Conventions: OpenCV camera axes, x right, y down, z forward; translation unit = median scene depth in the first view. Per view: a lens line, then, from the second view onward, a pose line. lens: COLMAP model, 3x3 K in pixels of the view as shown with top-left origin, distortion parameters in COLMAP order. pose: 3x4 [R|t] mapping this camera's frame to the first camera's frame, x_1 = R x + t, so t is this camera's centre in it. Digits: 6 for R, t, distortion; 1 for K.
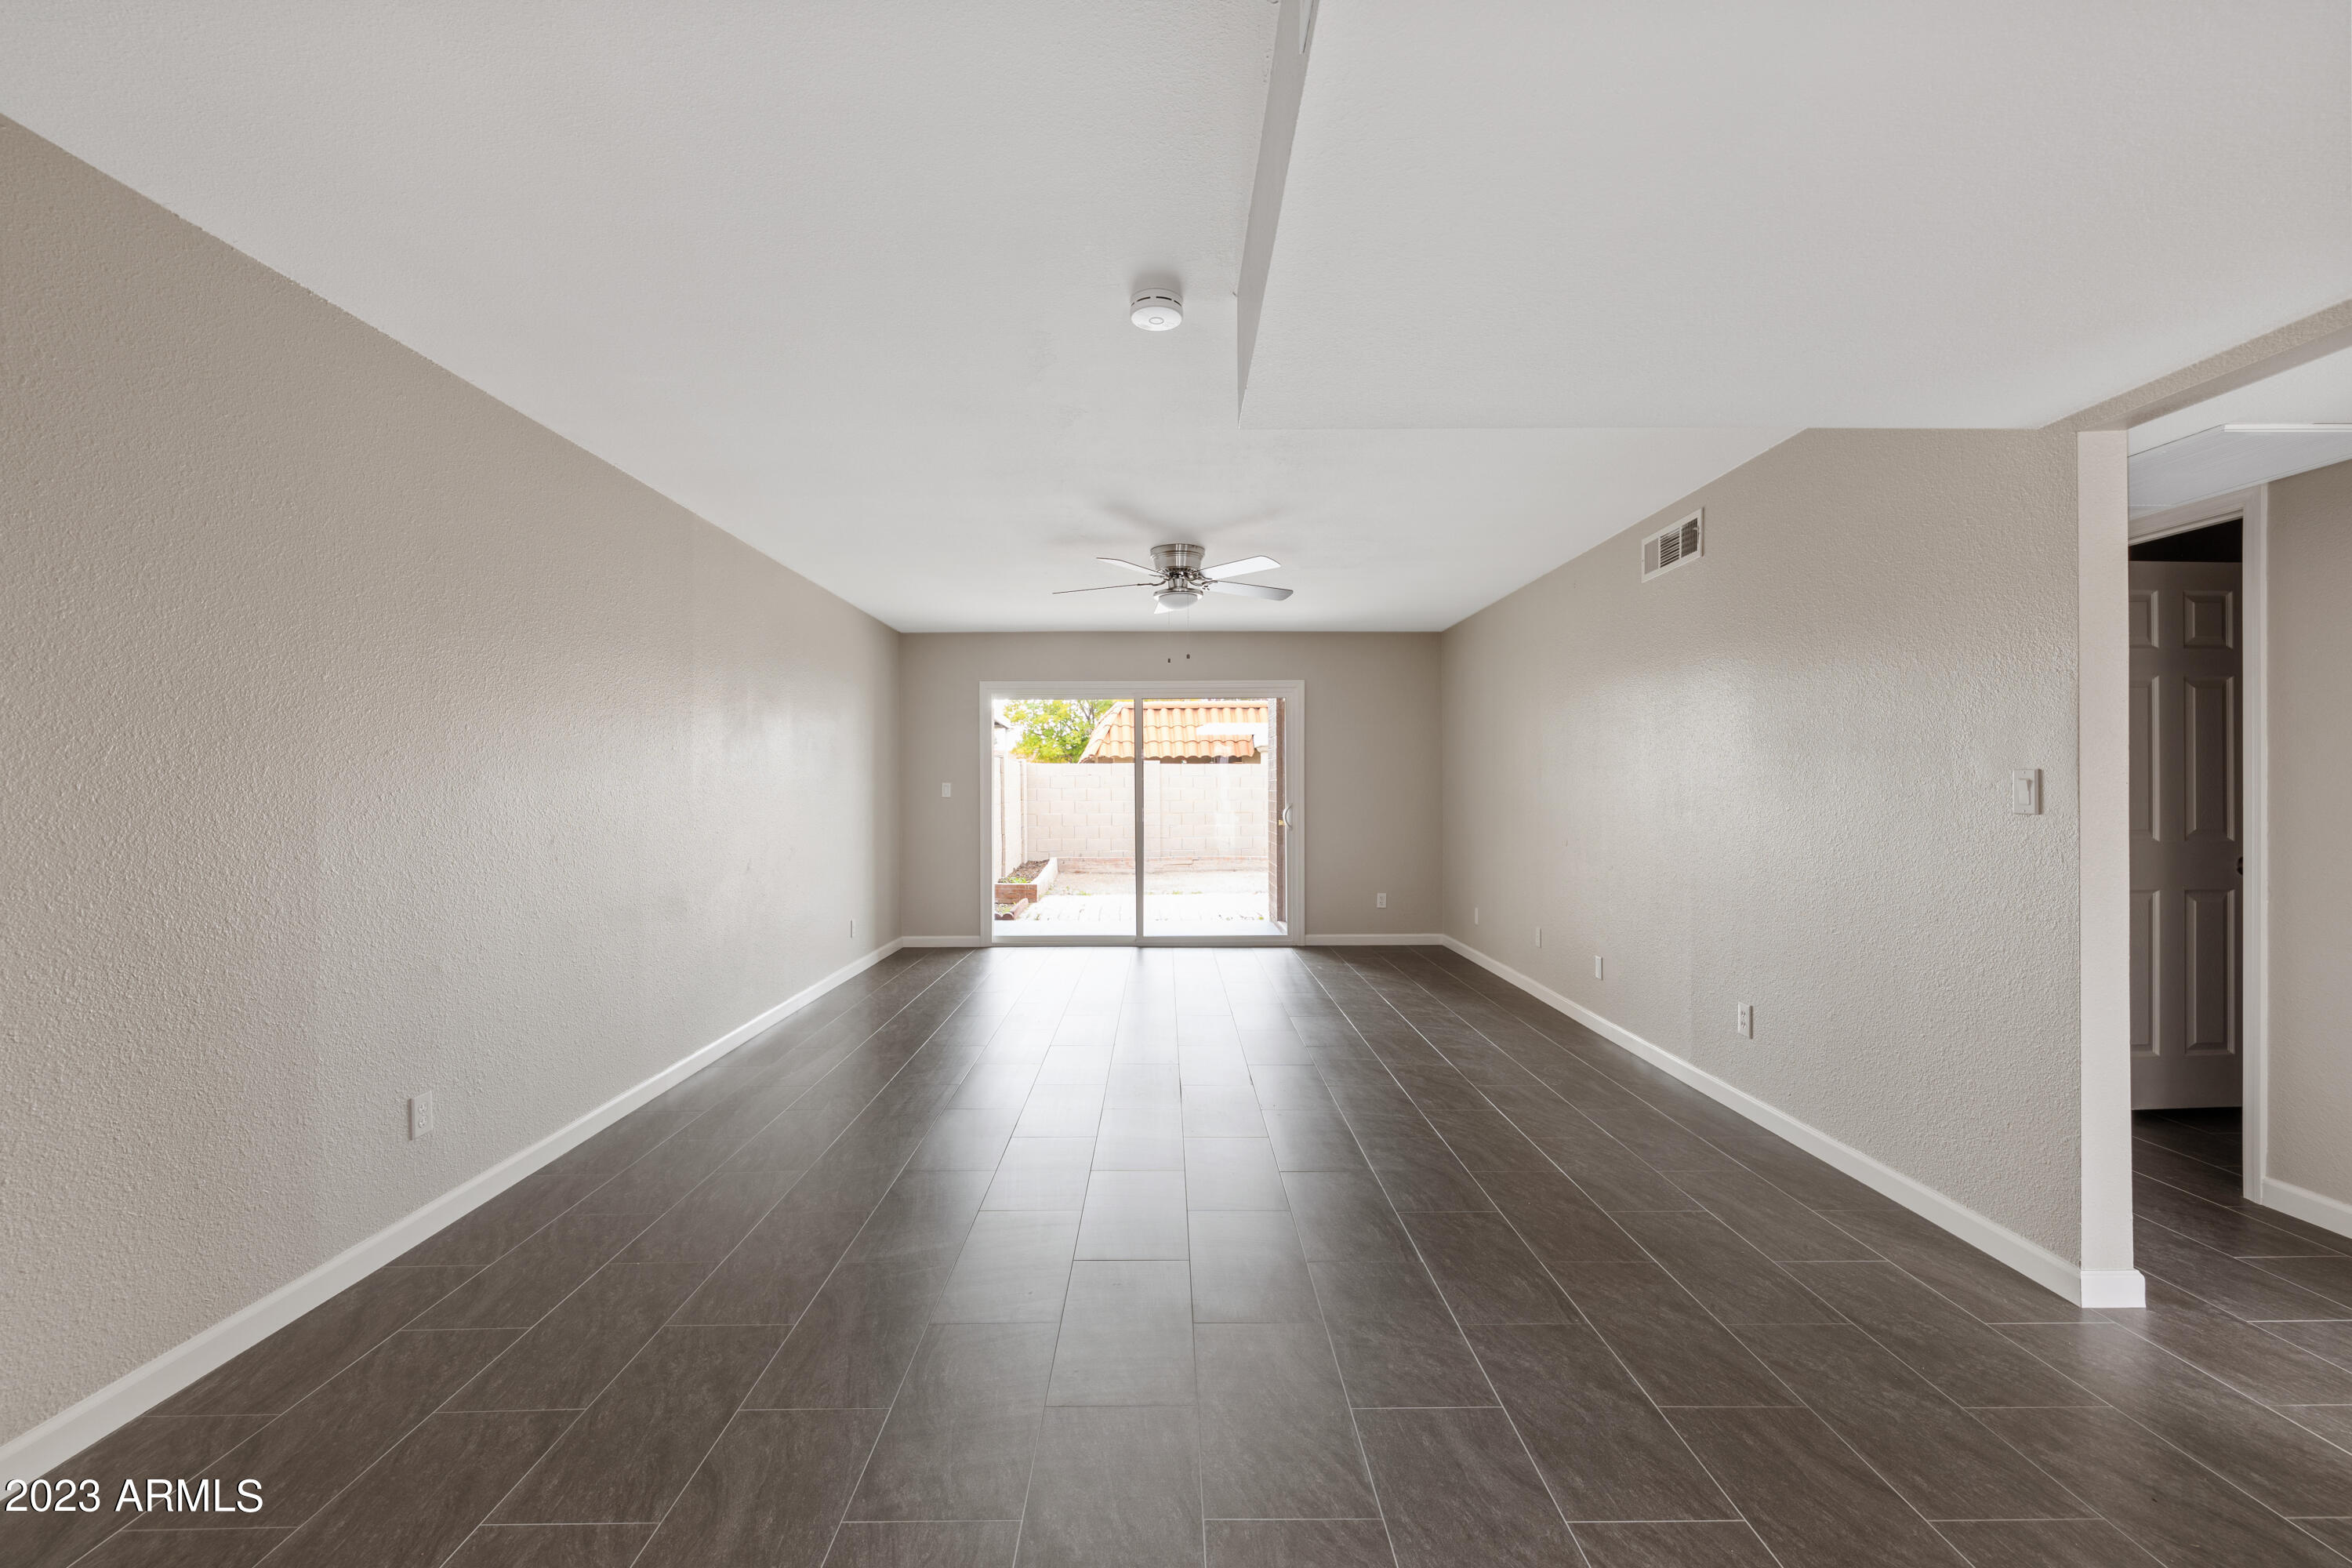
lens RADIAL K [[993.4, 0, 1179.7], [0, 993.4, 783.8], [0, 0, 1]] dist [-0.001982, -0.000081]
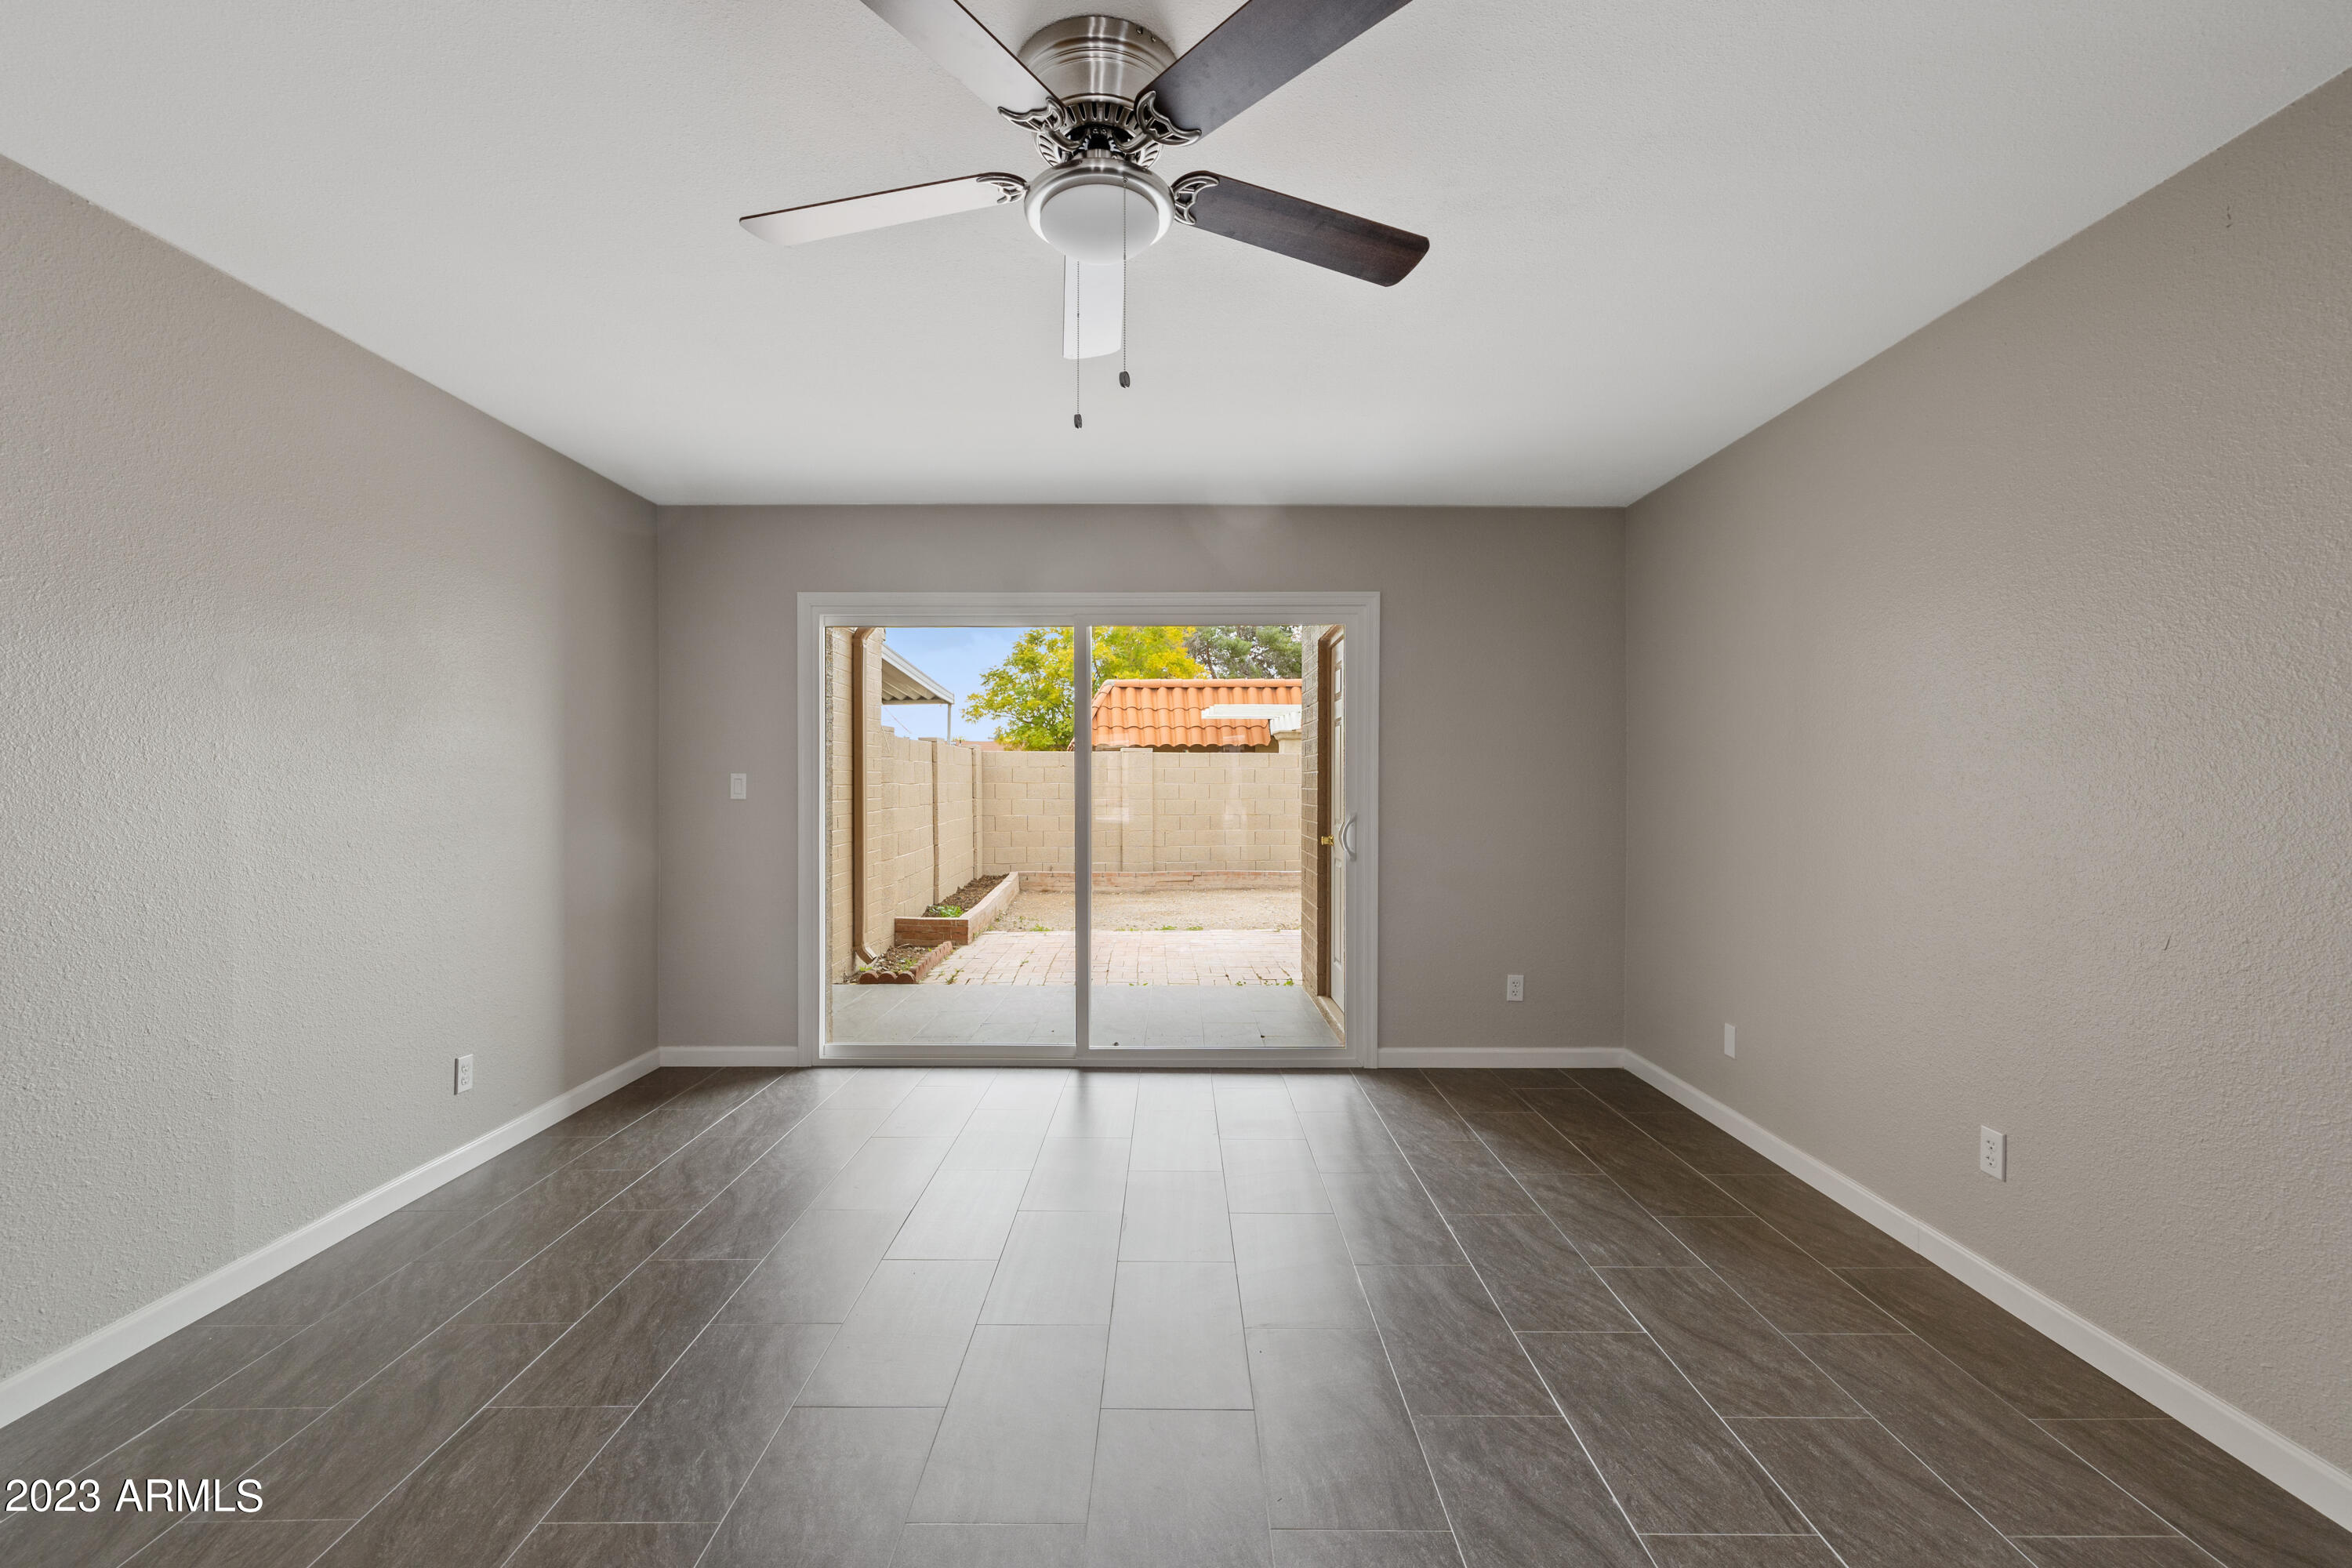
lens RADIAL K [[993.4, 0, 1171.8], [0, 993.4, 774.7], [0, 0, 1]] dist [-0.001982, -0.000081]
pose [[0.999831, 0.005455, -0.017563, 0.009838], [-0.005515, 0.999979, -0.003357, 0.000205], [0.017545, 0.003453, 0.999840, 0.227219]]
